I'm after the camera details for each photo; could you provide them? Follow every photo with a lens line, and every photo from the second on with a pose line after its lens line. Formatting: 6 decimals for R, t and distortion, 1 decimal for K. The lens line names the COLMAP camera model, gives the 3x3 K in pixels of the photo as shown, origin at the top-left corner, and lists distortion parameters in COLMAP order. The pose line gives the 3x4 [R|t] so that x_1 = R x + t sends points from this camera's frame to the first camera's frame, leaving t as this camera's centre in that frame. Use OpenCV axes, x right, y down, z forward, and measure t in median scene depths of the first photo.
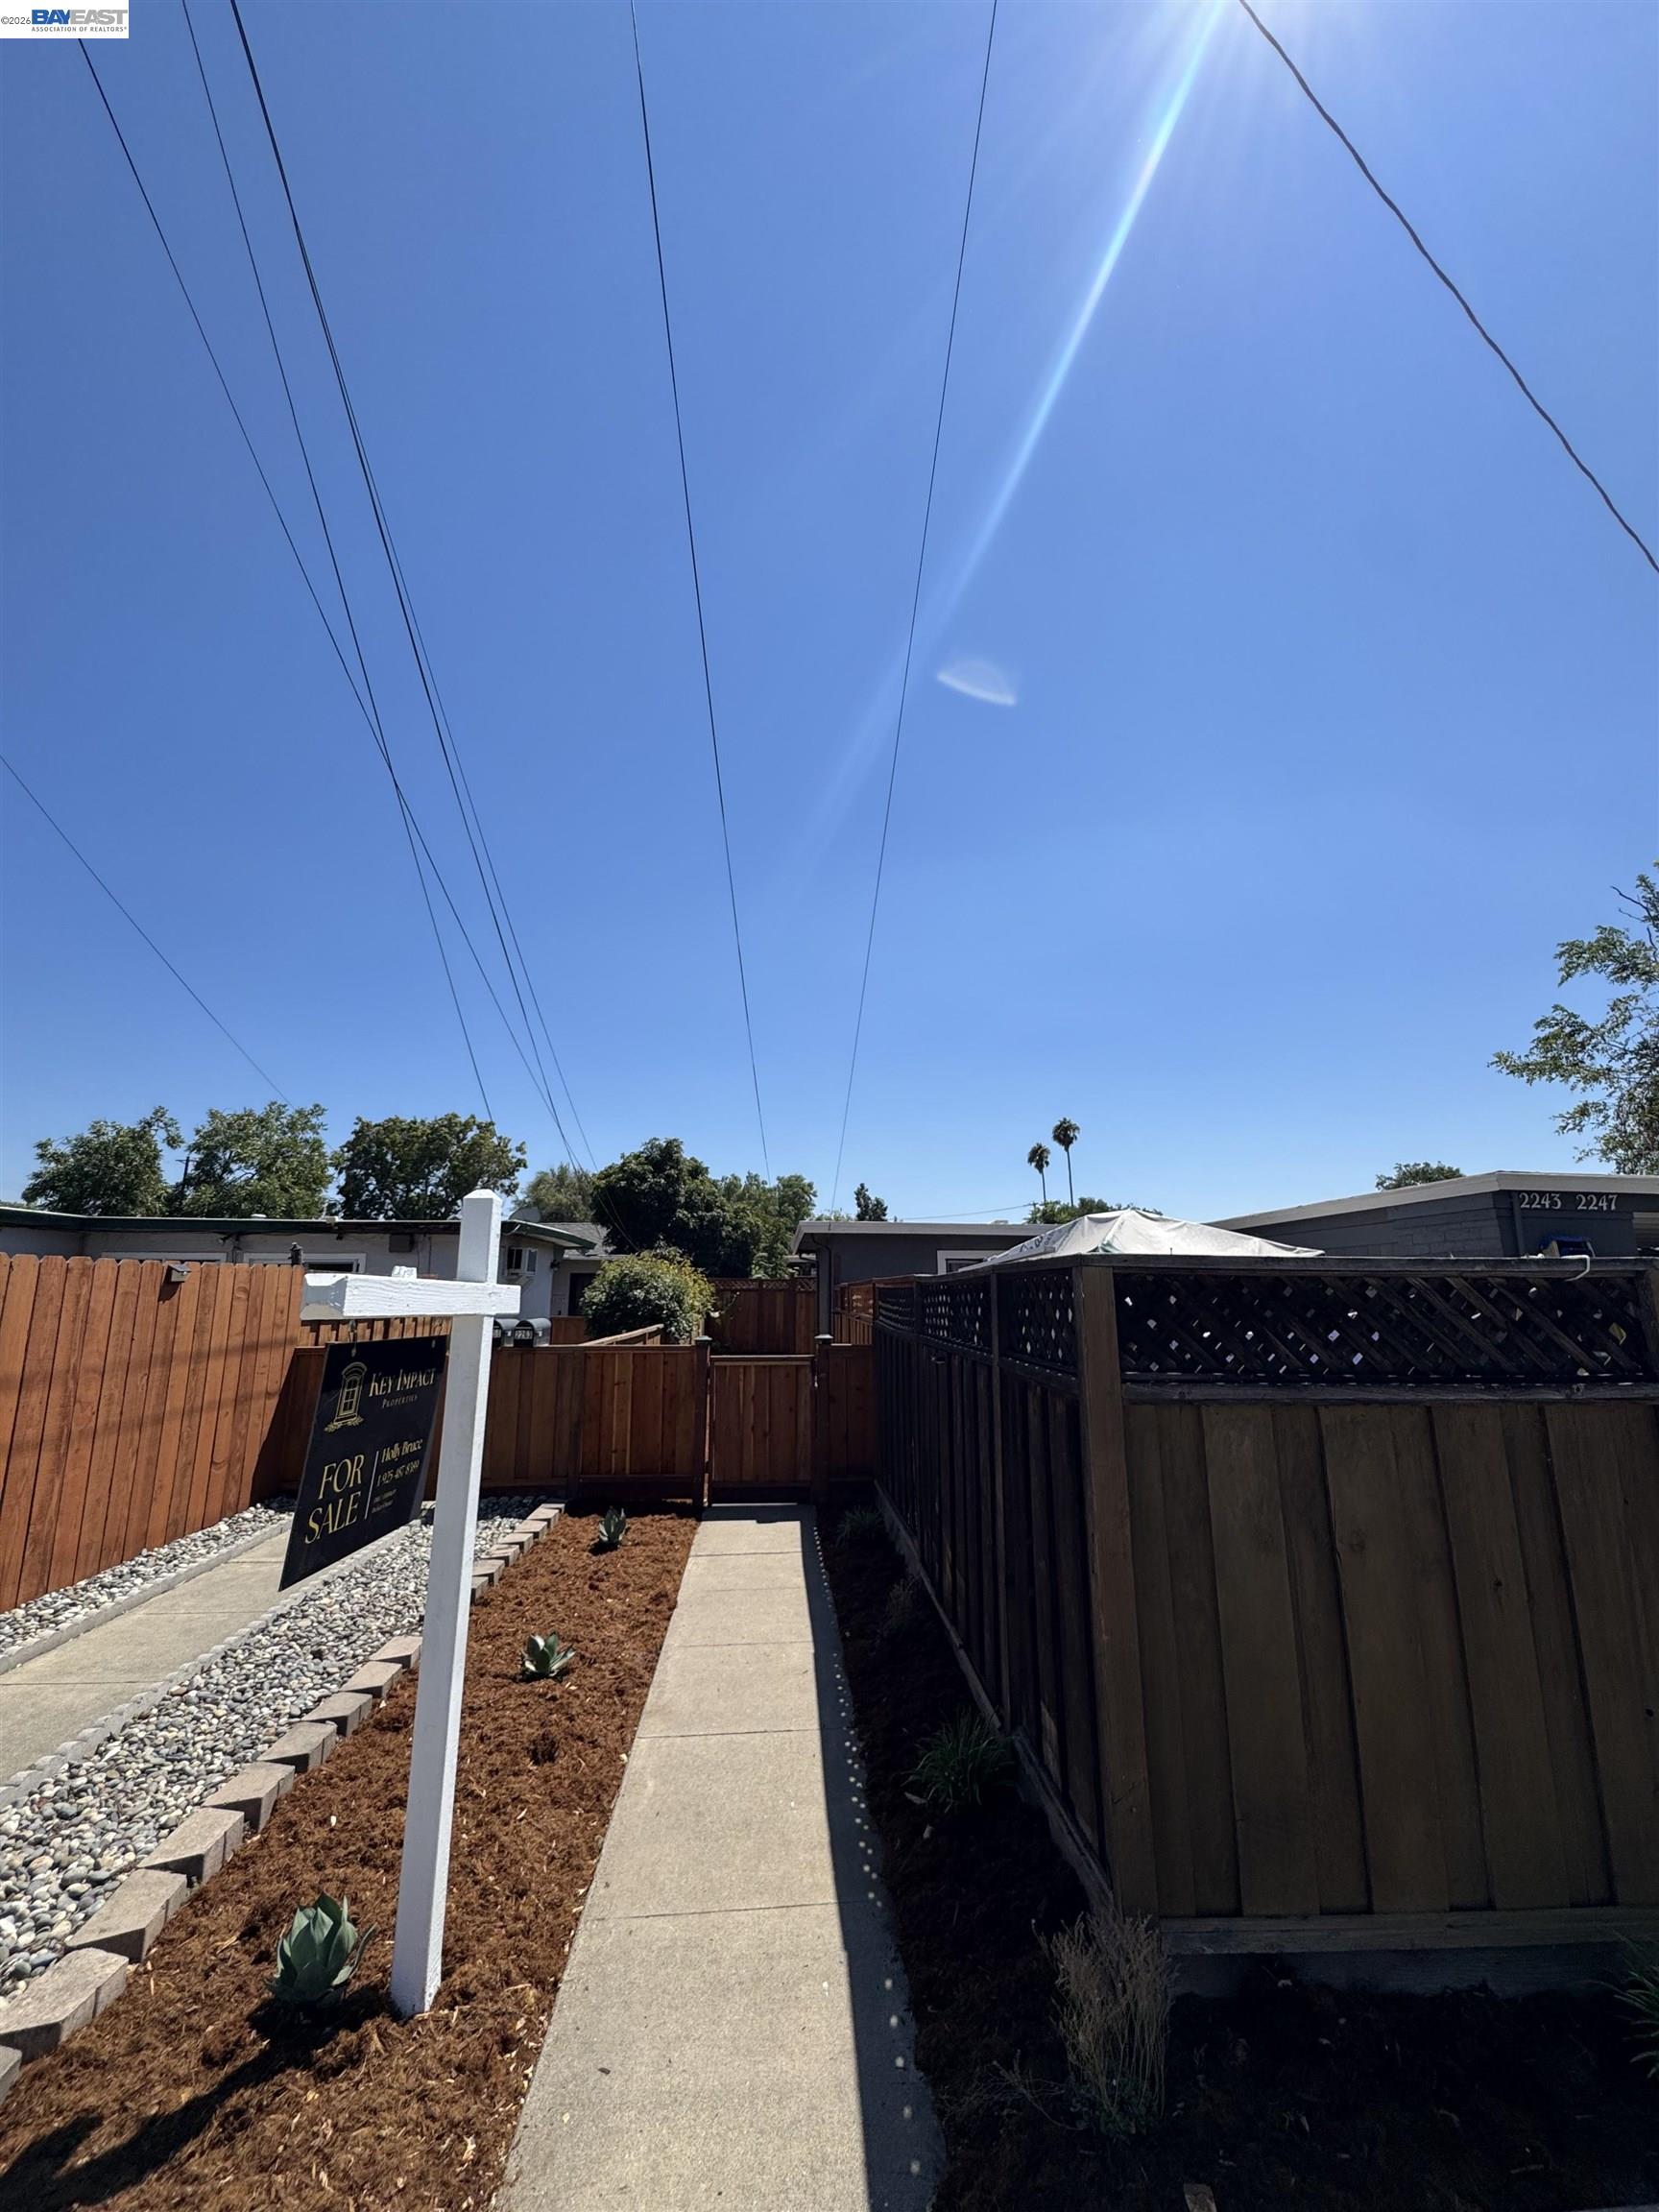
lens RADIAL K [[889.3, 0, 838.6], [0, 889.3, 1105.7], [0, 0, 1]] dist [-0.000546, -0.000232]
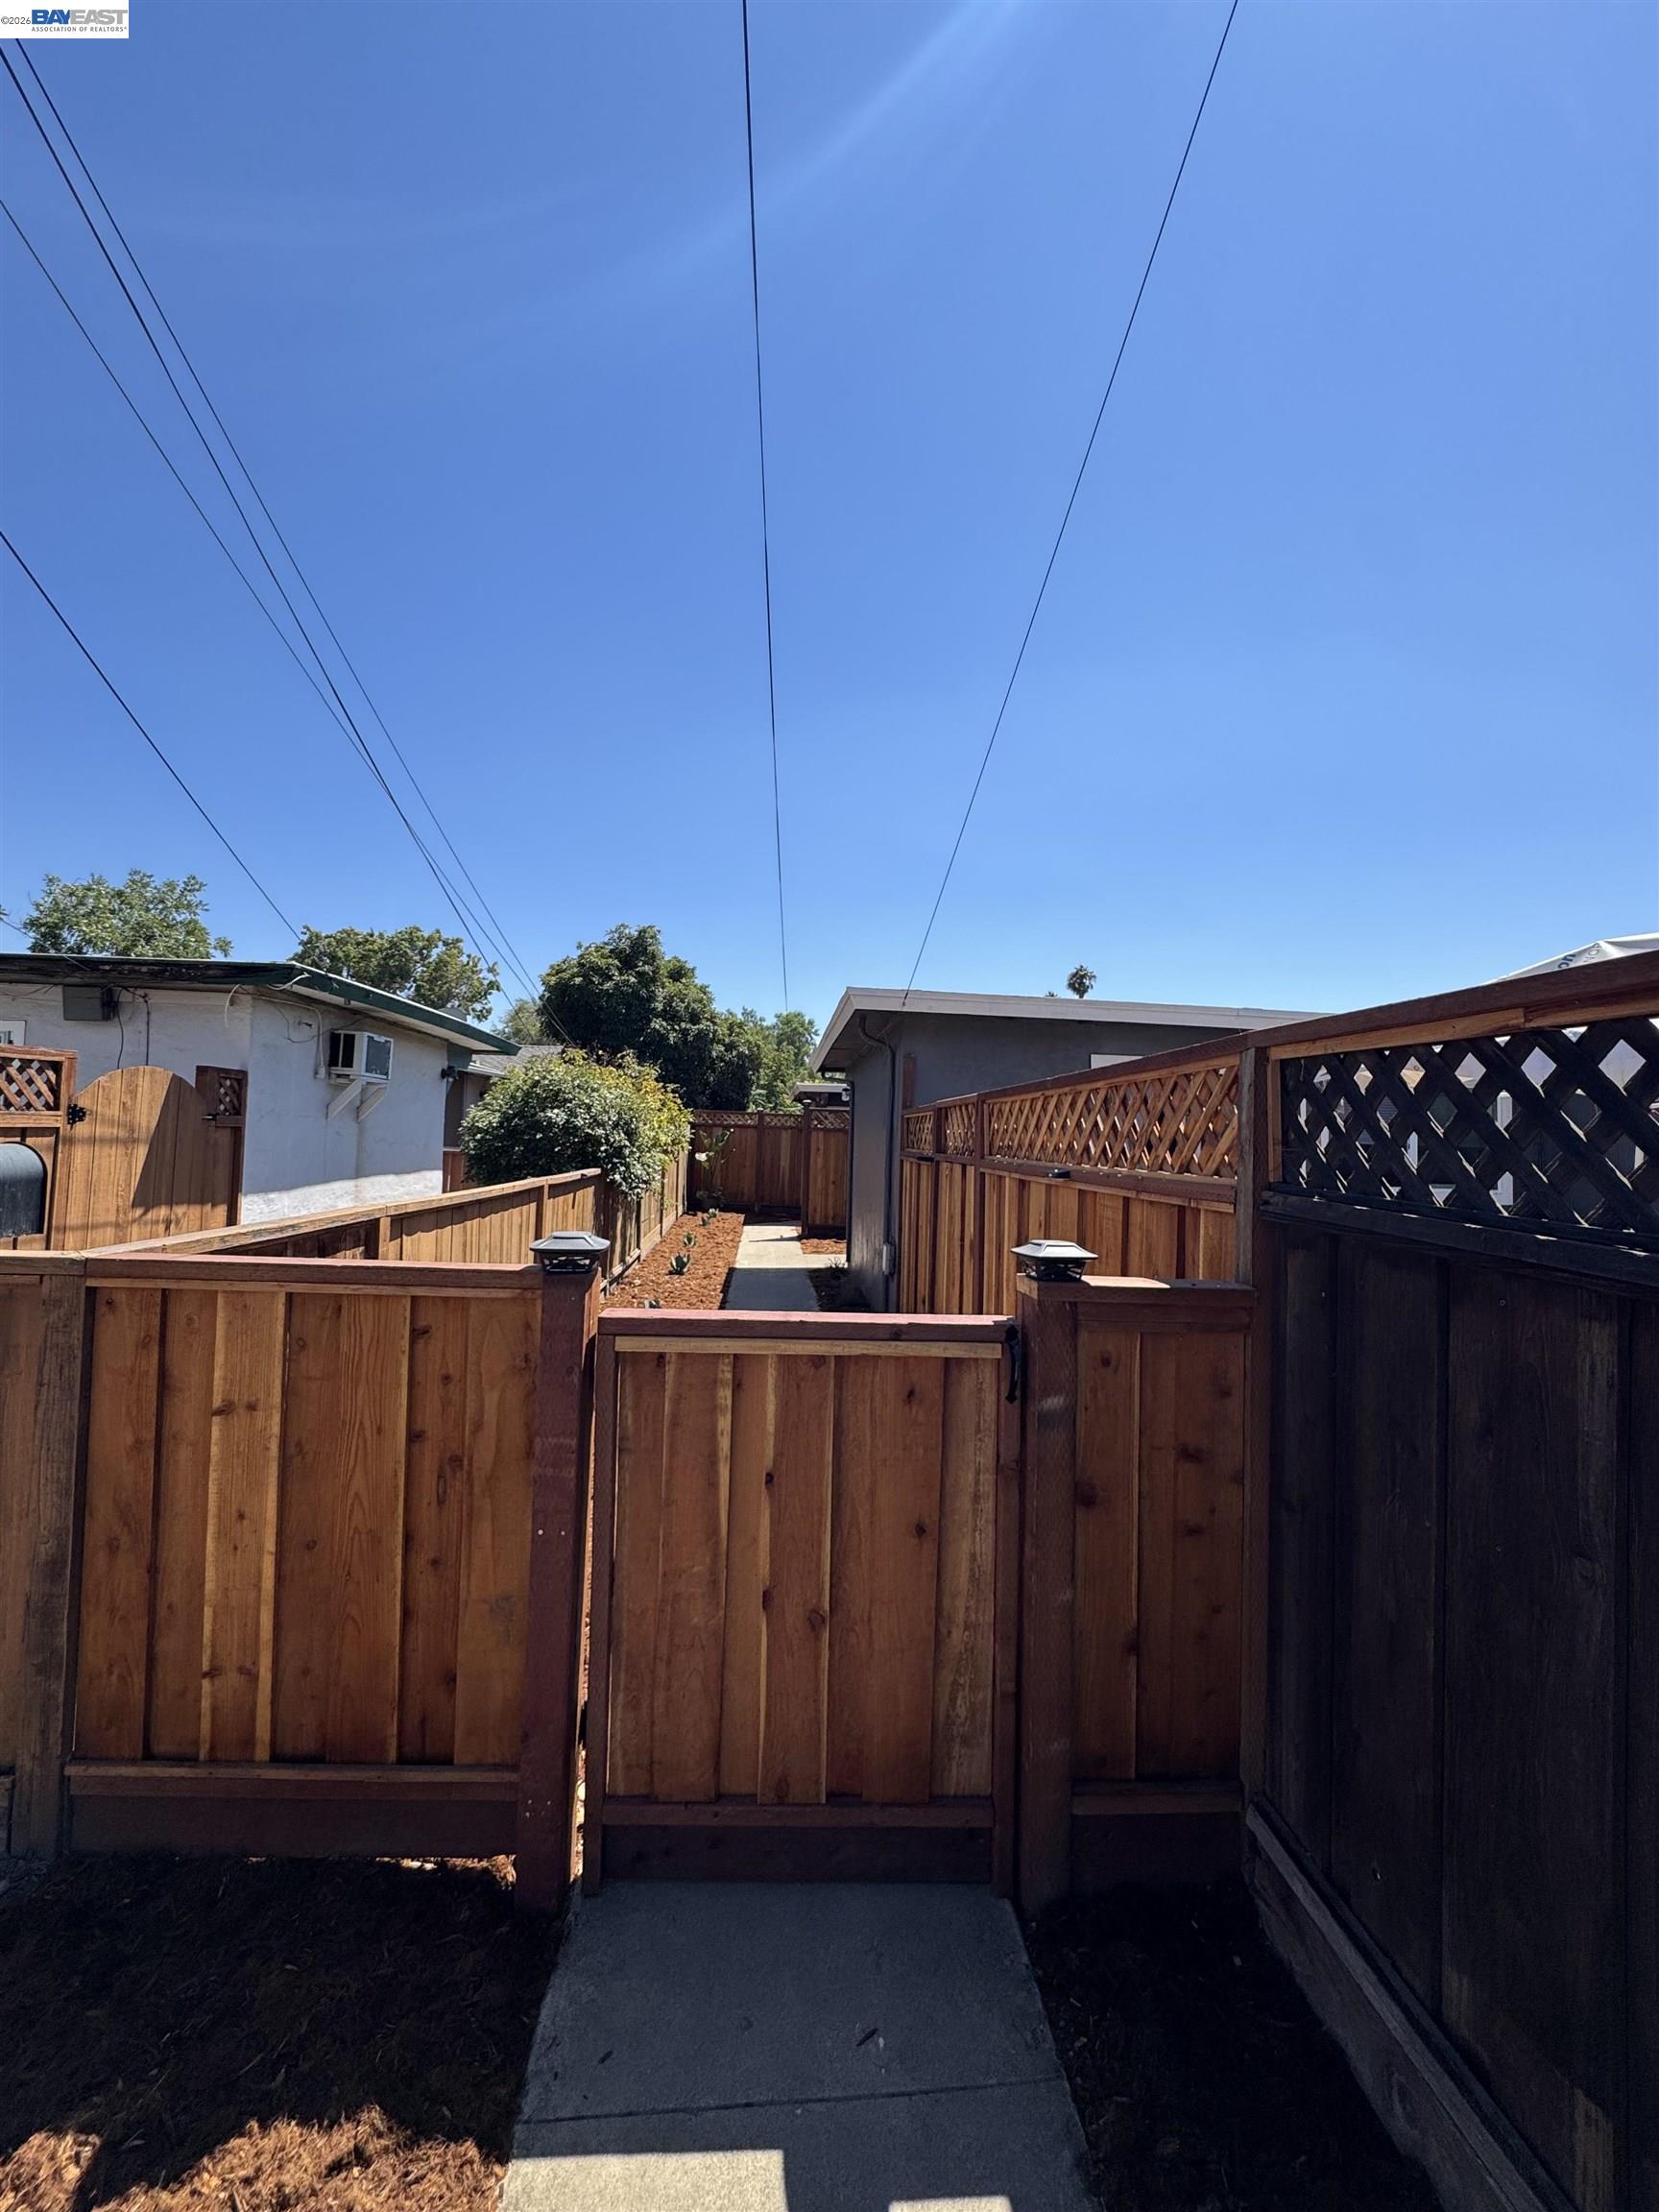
lens RADIAL K [[889.3, 0, 838.6], [0, 889.3, 1105.7], [0, 0, 1]] dist [-0.000546, -0.000232]
pose [[0.999509, 0.030764, 0.005966, -0.025553], [-0.031330, 0.985236, 0.168313, 0.057053], [-0.000700, -0.168417, 0.985716, 0.241372]]
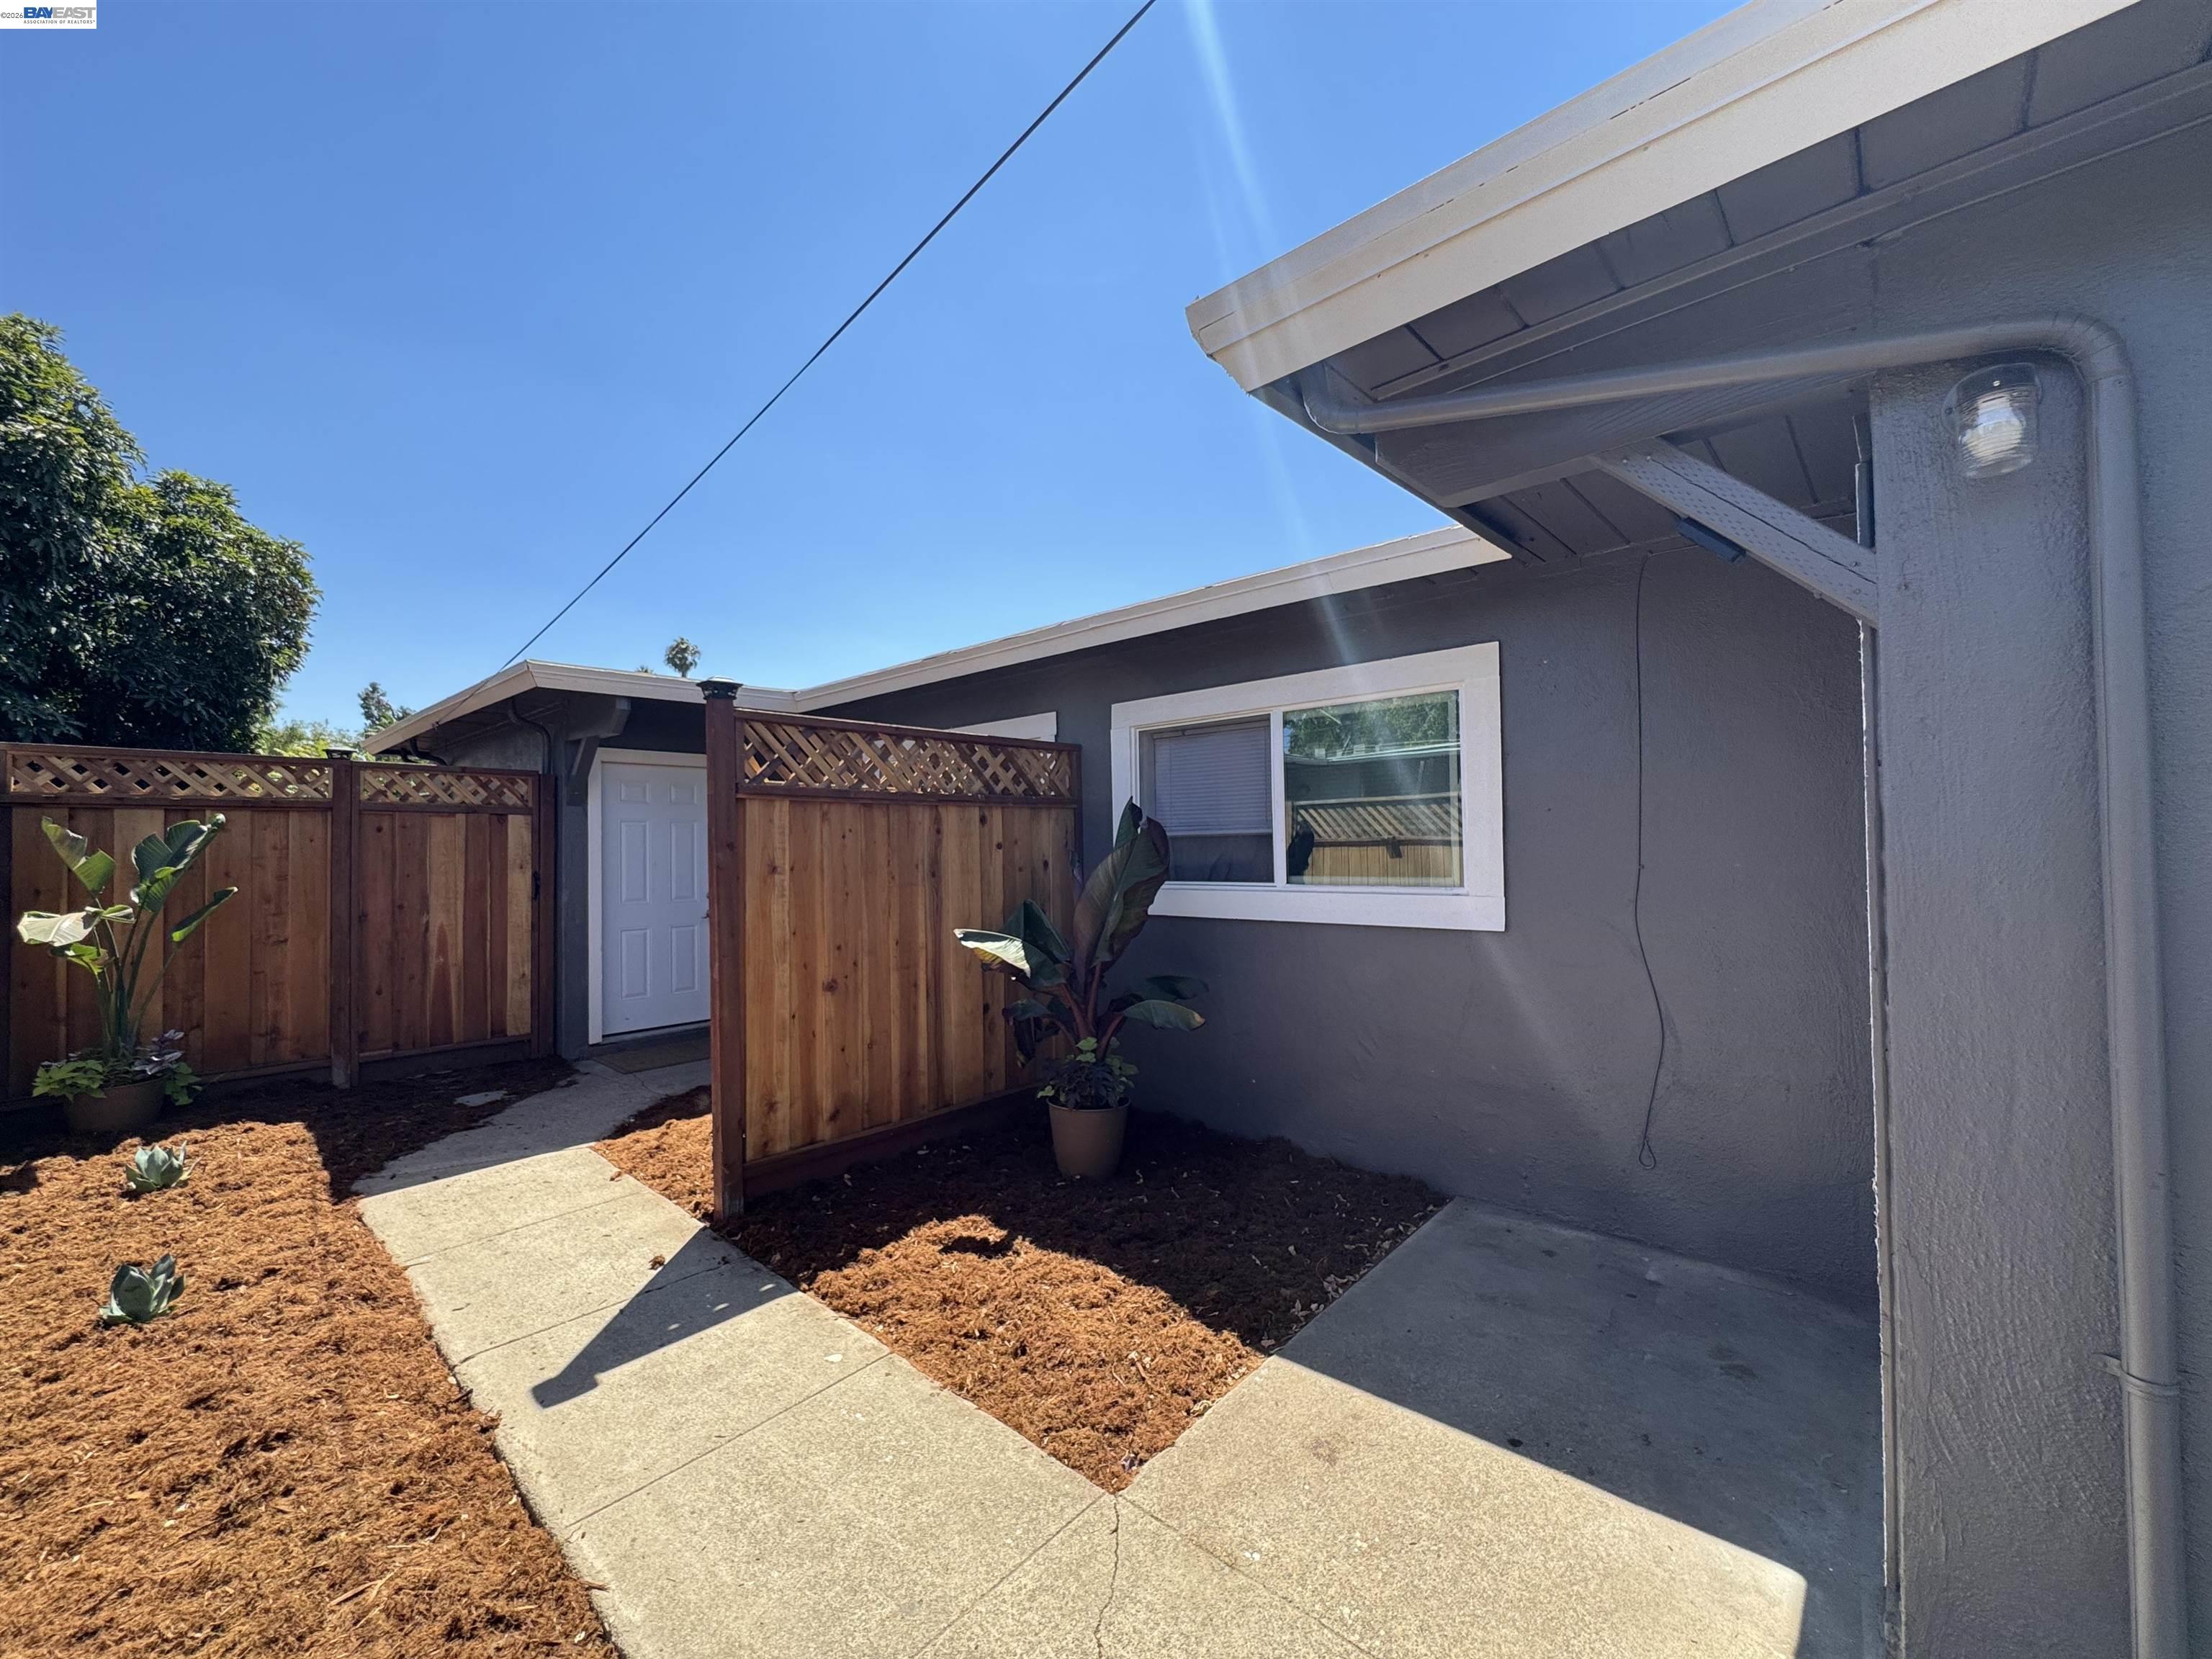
lens RADIAL K [[889.3, 0, 1099.5], [0, 889.3, 834.0], [0, 0, 1]] dist [-0.000546, -0.000232]
pose [[0.735293, -0.003451, 0.677741, -0.100127], [-0.125514, 0.981996, 0.141173, 0.155641], [-0.666026, -0.188870, 0.721621, 0.693152]]
